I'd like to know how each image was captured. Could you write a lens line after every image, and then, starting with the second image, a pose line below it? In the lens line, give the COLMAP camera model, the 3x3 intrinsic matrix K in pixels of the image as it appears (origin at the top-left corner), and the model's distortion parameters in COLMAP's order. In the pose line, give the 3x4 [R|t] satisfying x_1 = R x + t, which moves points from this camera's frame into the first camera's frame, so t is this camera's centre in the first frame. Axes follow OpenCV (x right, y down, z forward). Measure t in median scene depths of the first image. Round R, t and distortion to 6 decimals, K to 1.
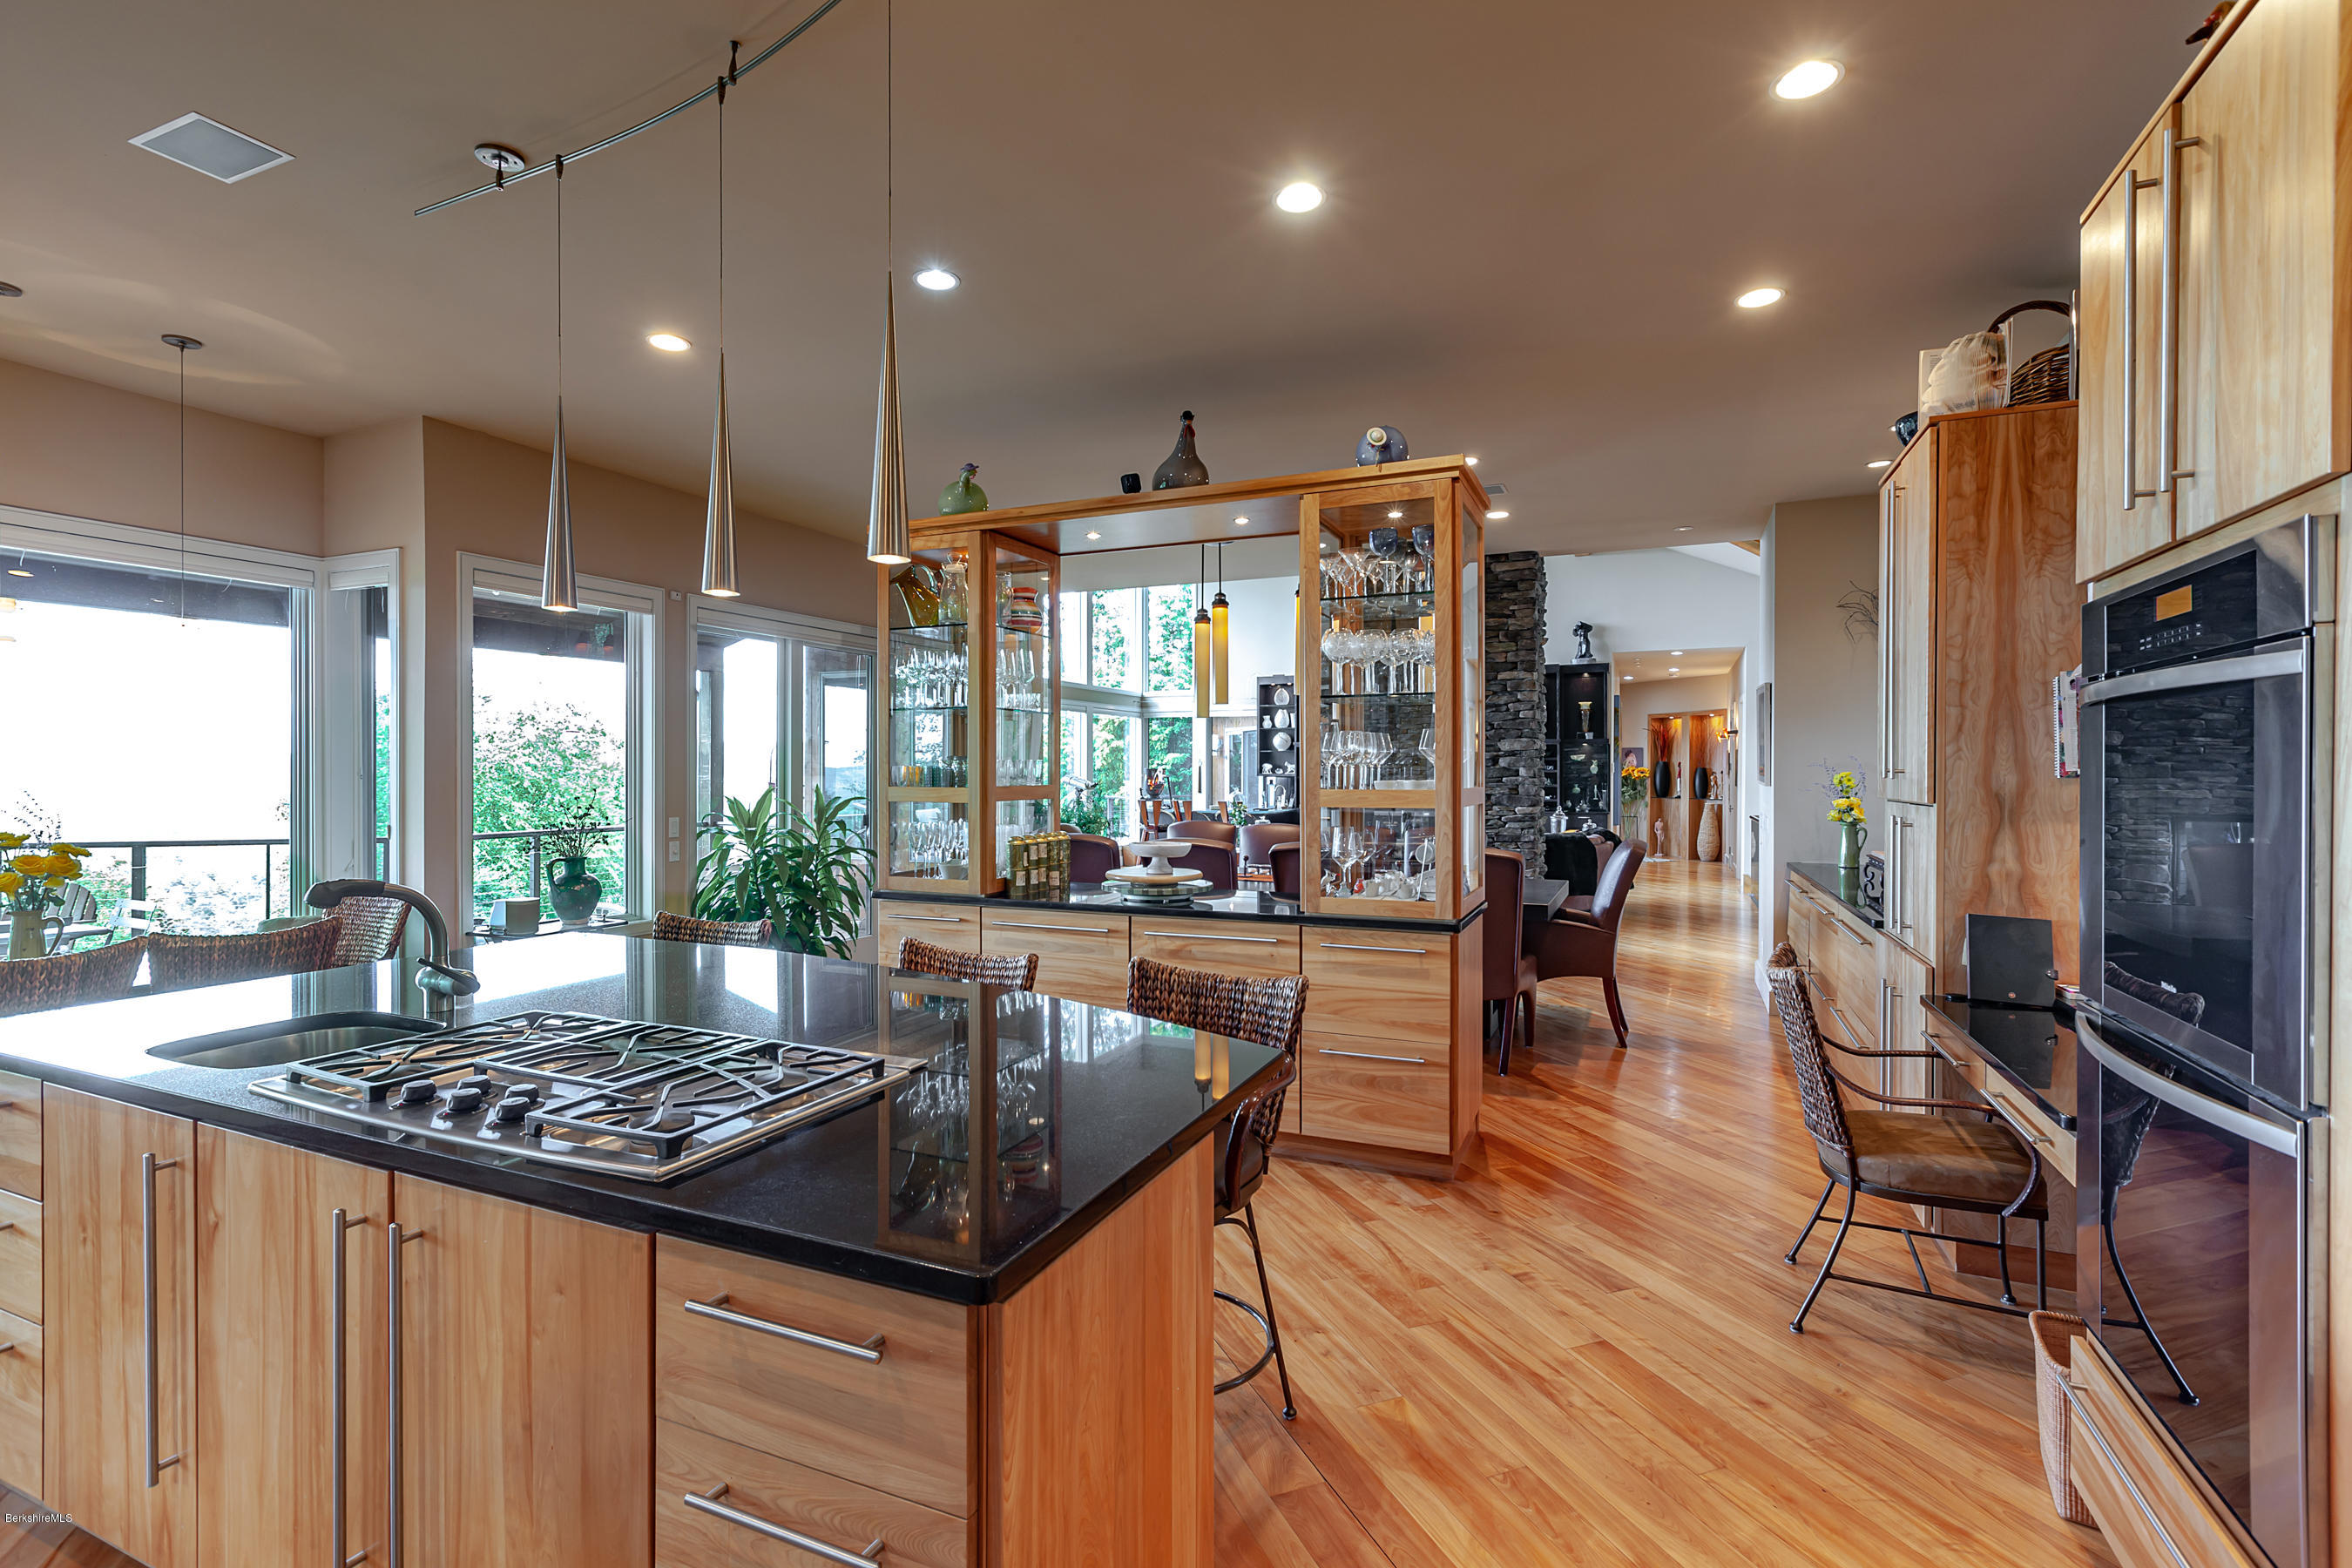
lens RADIAL K [[1081.2, 0, 1176.9], [0, 1081.2, 781.0], [0, 0, 1]] dist [0.001260, 0.000015]
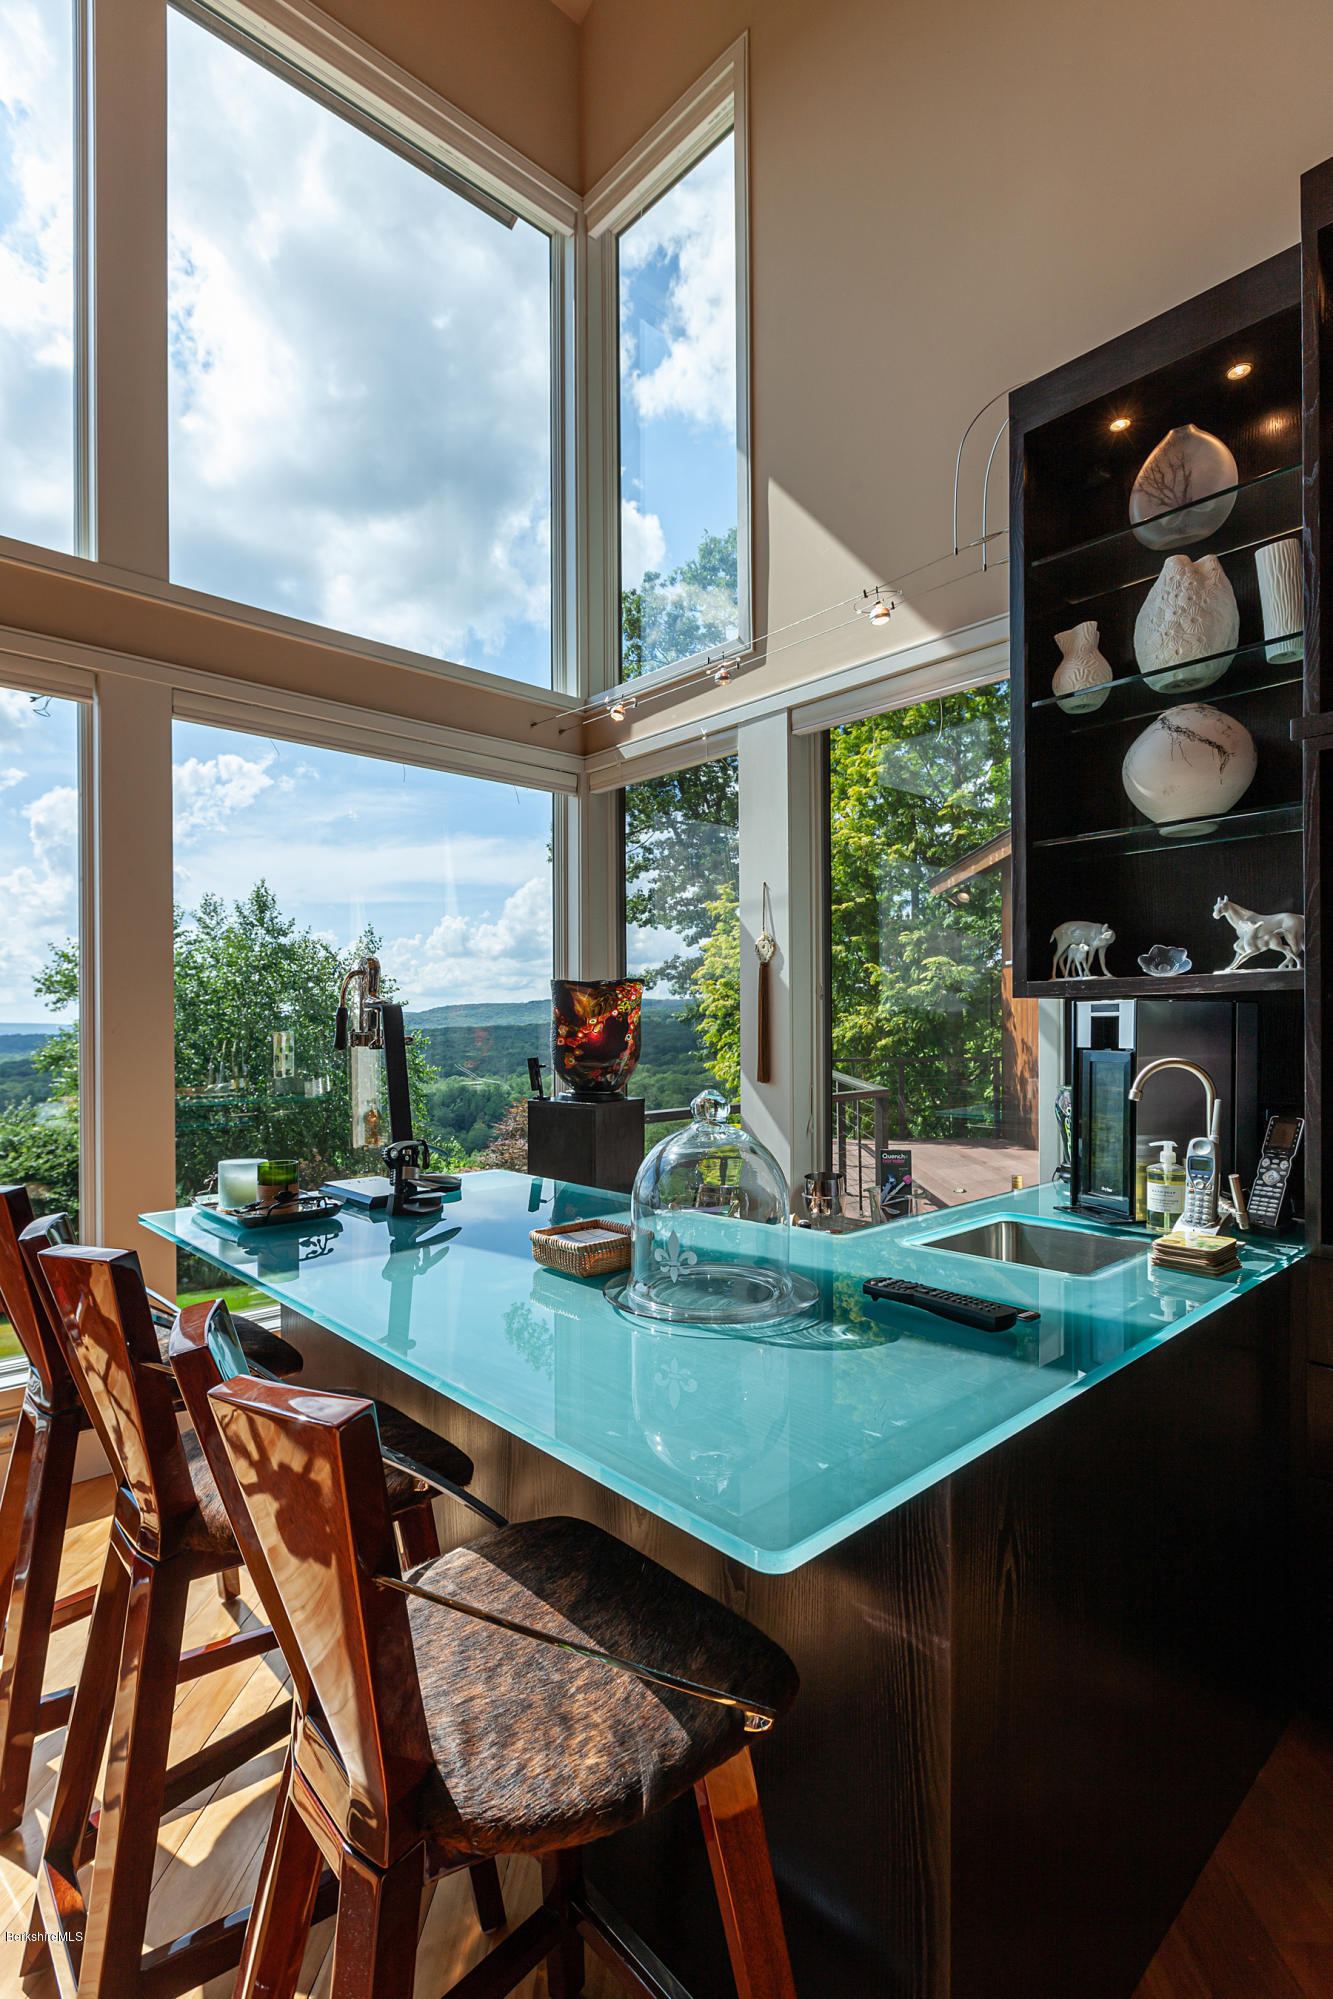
lens RADIAL K [[945.3, 0, 659.5], [0, 945.3, 1004.3], [0, 0, 1]] dist [-0.000140, 0.000002]
pose [[0.918097, -0.014663, -0.396083, 0.081050], [0.006434, 0.999735, -0.022097, -0.001262], [0.396302, 0.017738, 0.917949, 0.848557]]
